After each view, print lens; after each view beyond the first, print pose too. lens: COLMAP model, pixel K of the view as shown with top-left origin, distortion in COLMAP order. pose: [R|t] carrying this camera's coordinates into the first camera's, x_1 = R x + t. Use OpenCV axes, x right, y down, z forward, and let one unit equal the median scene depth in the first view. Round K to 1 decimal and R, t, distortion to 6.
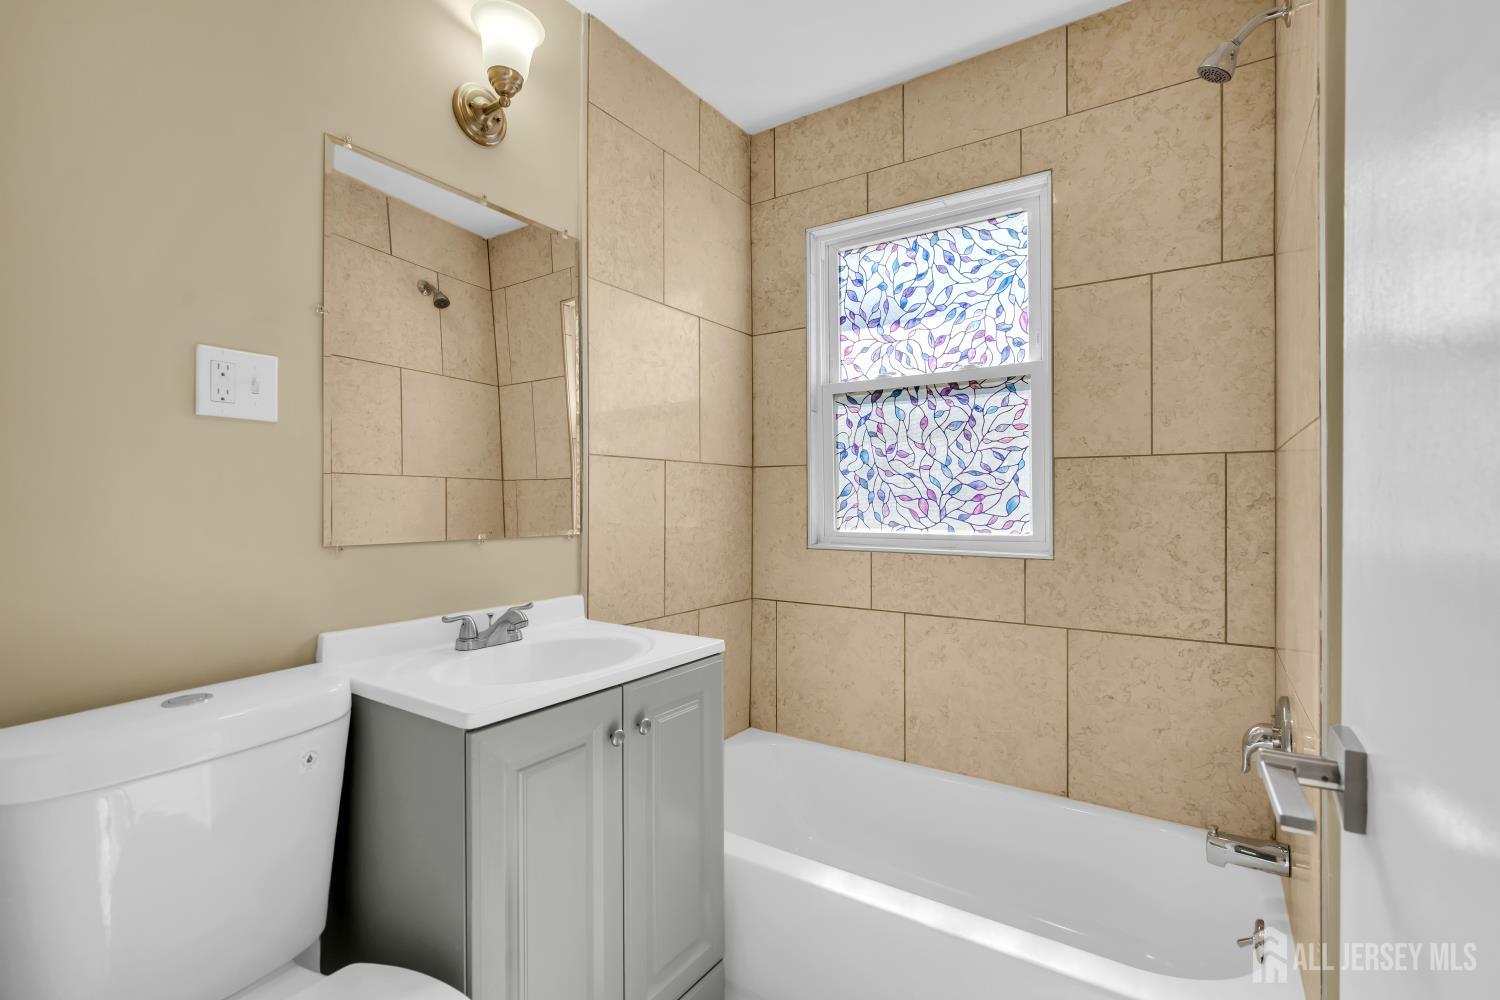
lens RADIAL K [[679.6, 0, 751.7], [0, 679.6, 499.1], [0, 0, 1]] dist [-0.003199, 0.002648]
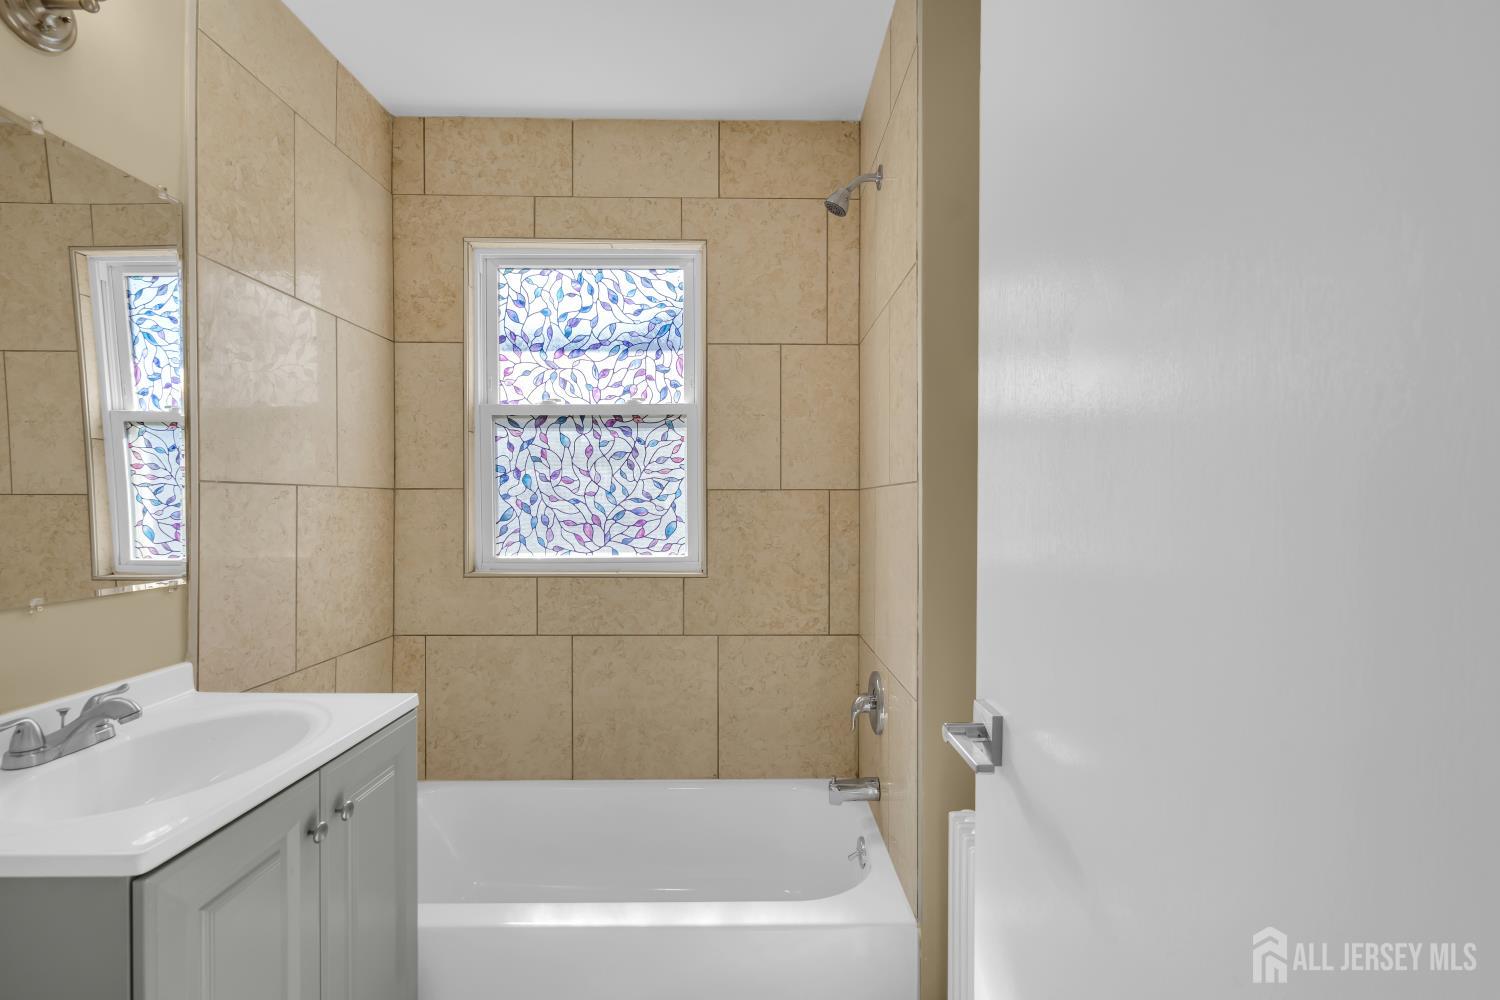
lens RADIAL K [[679.6, 0, 754.5], [0, 679.6, 504.1], [0, 0, 1]] dist [-0.003199, 0.002648]
pose [[0.827092, -0.001356, 0.562065, -0.135013], [-0.000900, 0.999993, 0.003737, -0.038323], [-0.562065, -0.003597, 0.827085, -0.005127]]
